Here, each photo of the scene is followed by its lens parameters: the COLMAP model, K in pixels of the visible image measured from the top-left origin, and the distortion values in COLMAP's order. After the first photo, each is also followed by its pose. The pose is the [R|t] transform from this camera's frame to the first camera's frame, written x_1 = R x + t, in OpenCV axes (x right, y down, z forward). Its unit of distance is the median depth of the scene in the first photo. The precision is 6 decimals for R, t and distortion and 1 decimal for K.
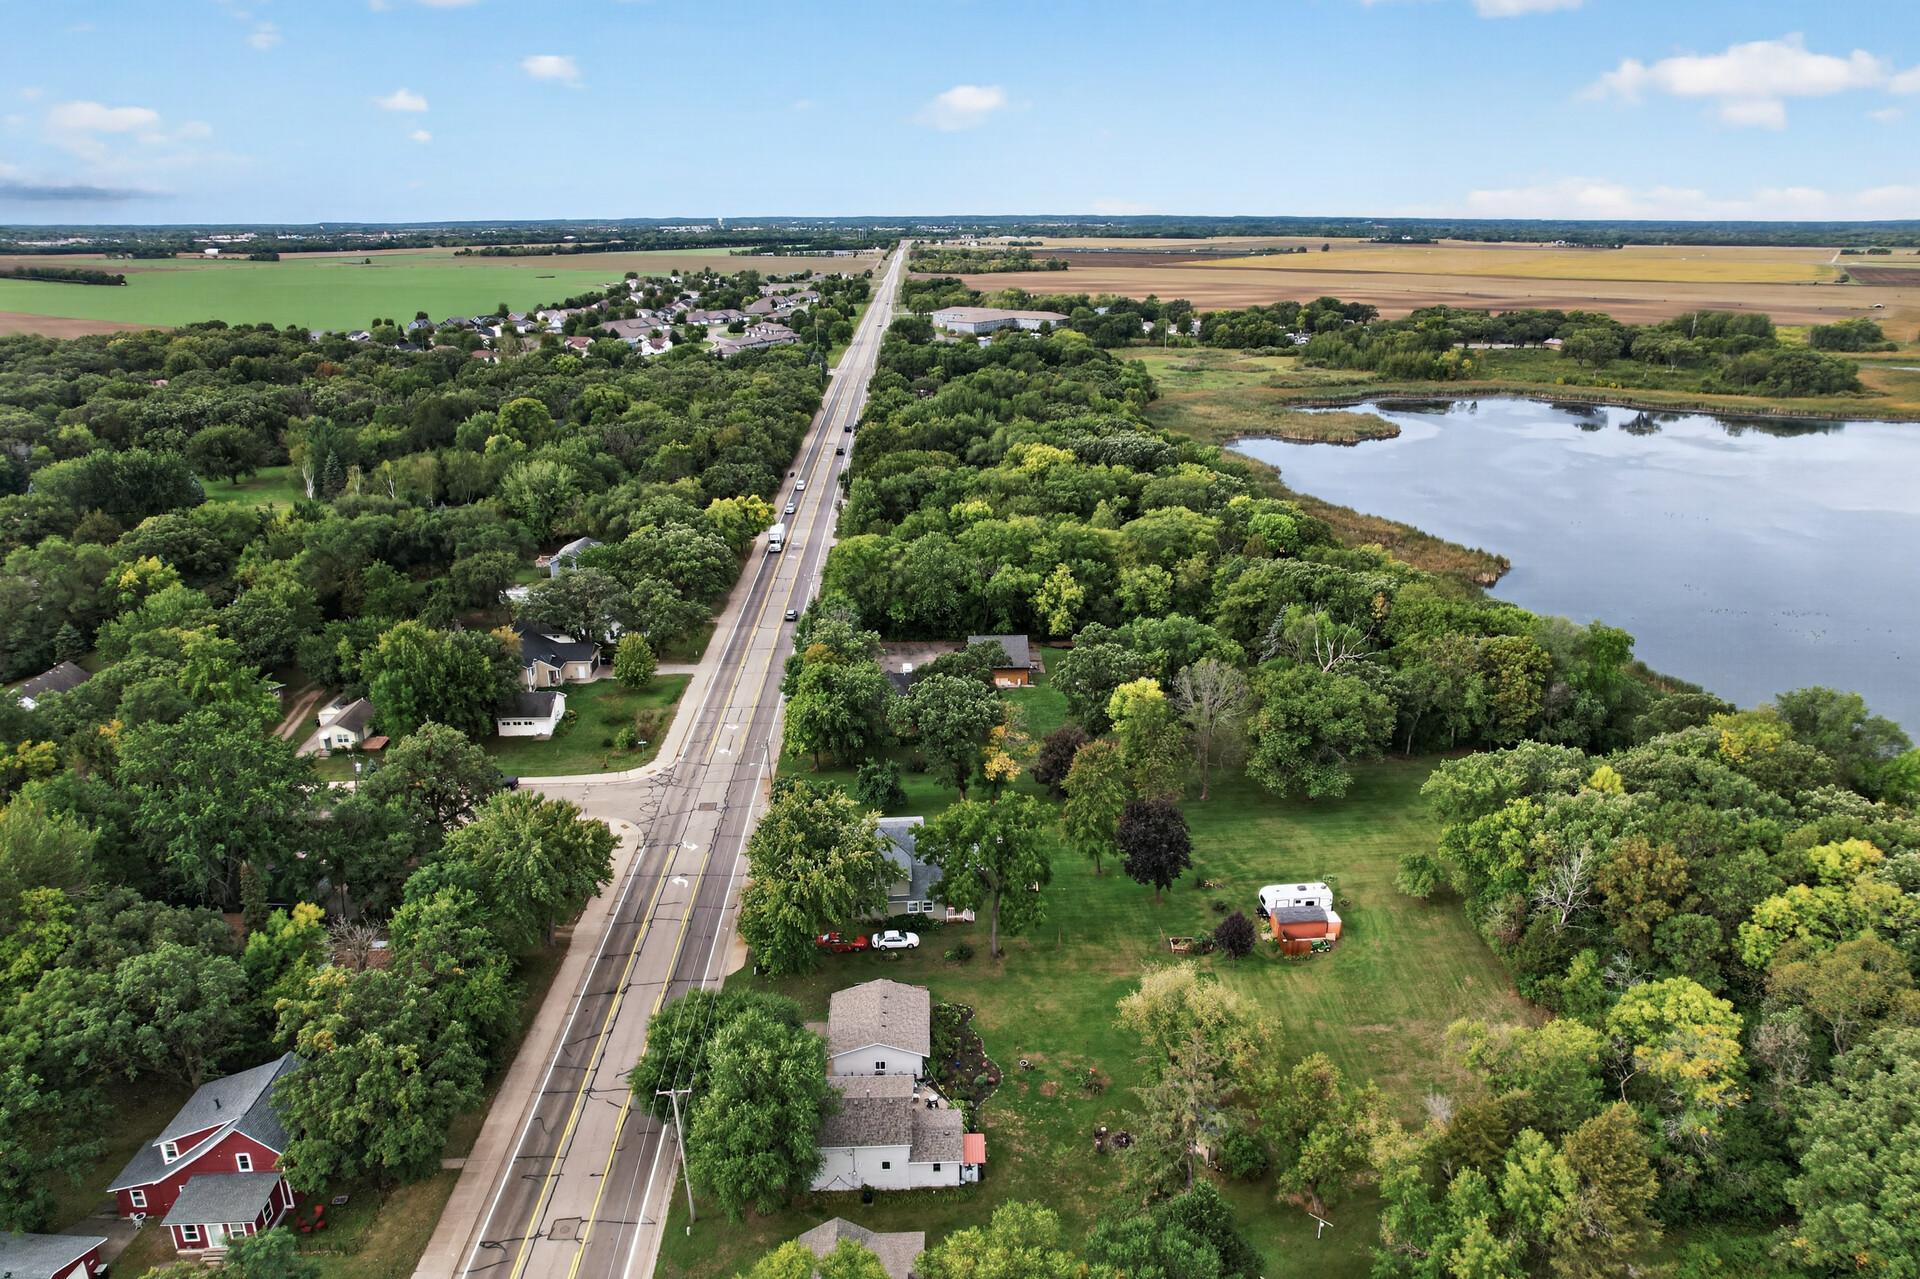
lens RADIAL K [[1258.7, 0, 972.3], [0, 1258.7, 592.1], [0, 0, 1]] dist [-0.091340, 0.083940]
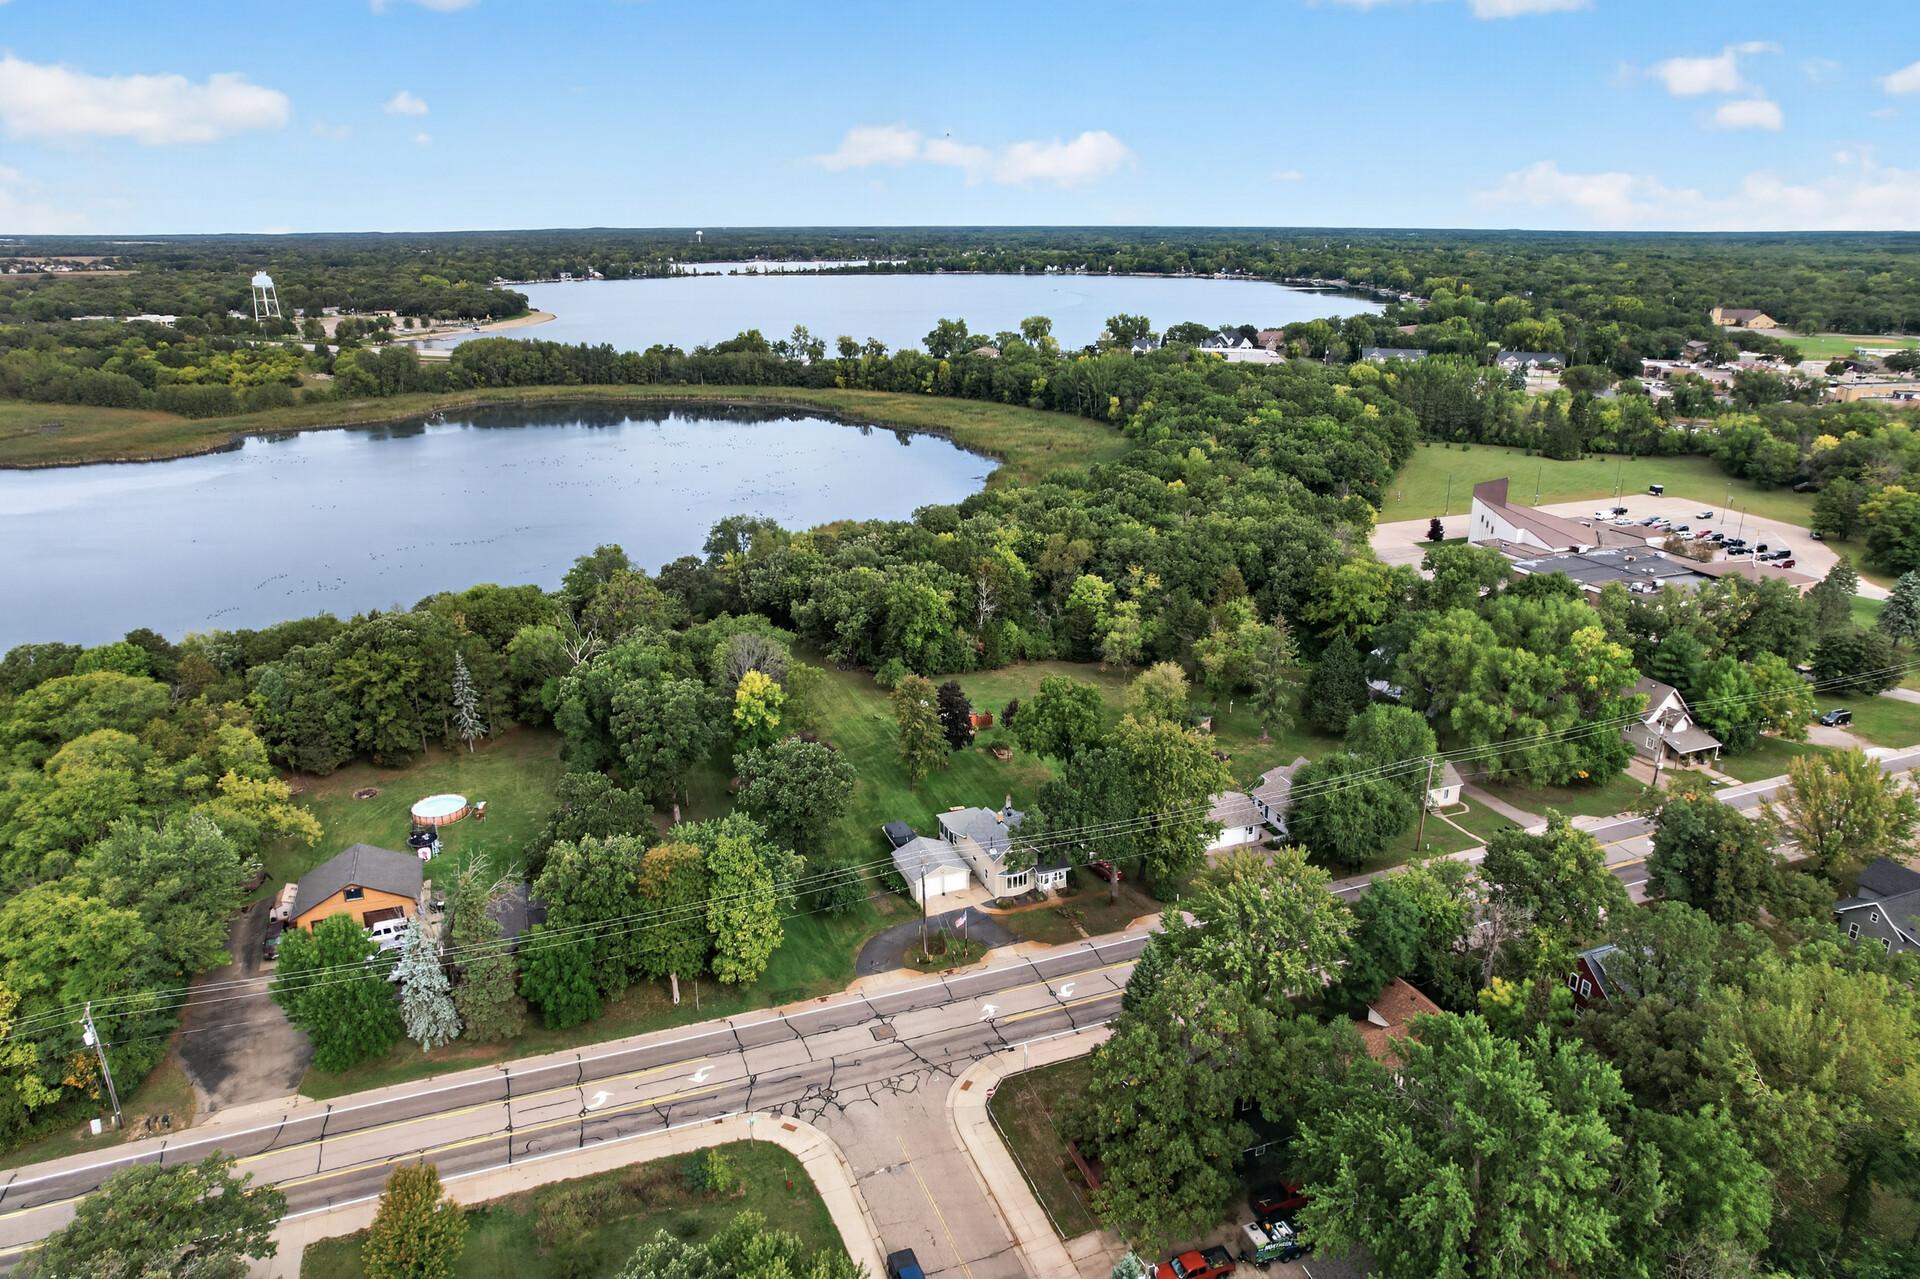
lens RADIAL K [[1229.5, 0, 973.5], [0, 1229.5, 638.5], [0, 0, 1]] dist [-0.082438, 0.069225]
pose [[-0.328309, -0.299739, 0.895751, -0.581218], [0.273366, 0.877582, 0.393853, -0.214780], [-0.904148, 0.374173, -0.206180, 0.741064]]
